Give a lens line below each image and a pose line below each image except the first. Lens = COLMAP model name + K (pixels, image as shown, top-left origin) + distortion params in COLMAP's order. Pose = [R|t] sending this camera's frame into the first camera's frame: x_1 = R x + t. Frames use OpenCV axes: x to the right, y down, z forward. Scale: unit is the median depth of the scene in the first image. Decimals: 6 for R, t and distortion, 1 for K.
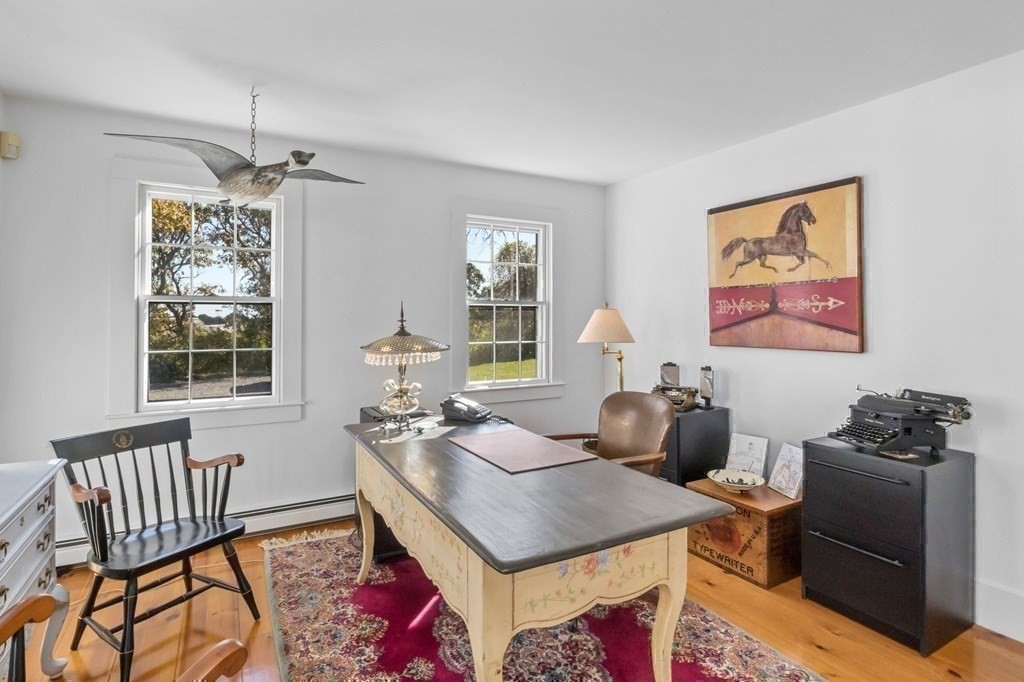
lens RADIAL K [[518.4, 0, 508.1], [0, 518.4, 316.6], [0, 0, 1]] dist [-0.000470, -0.000167]
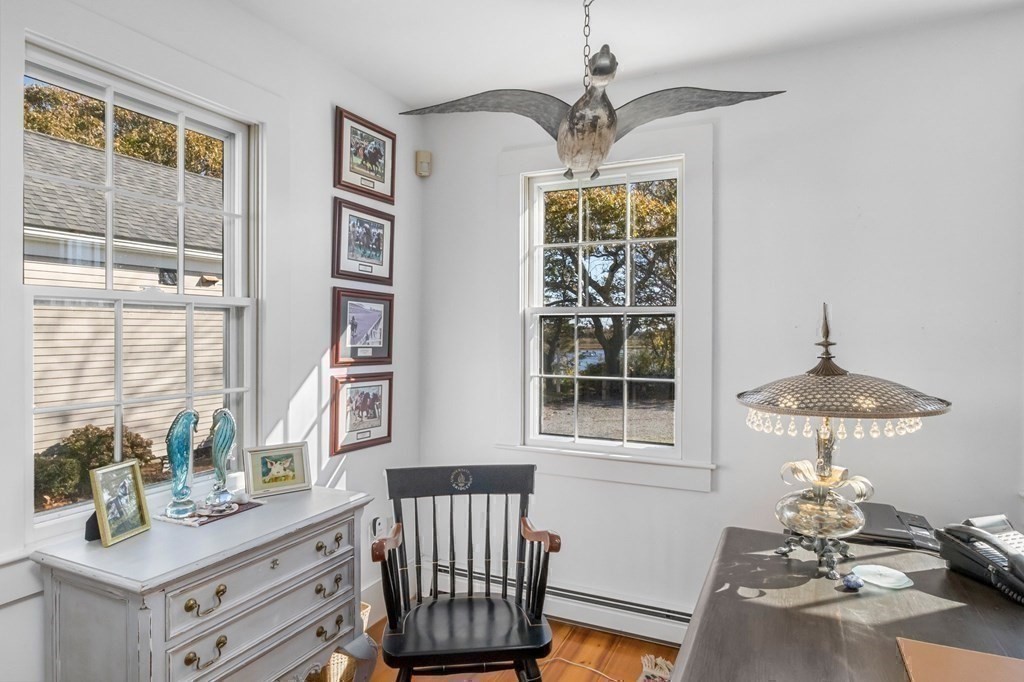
lens RADIAL K [[590.8, 0, 510.5], [0, 590.8, 338.3], [0, 0, 1]] dist [-0.001599, 0.000639]
pose [[0.578042, 0.009830, -0.815948, 0.073578], [-0.000363, 0.999930, 0.011789, -0.003684], [0.816007, -0.006518, 0.578006, 0.441544]]
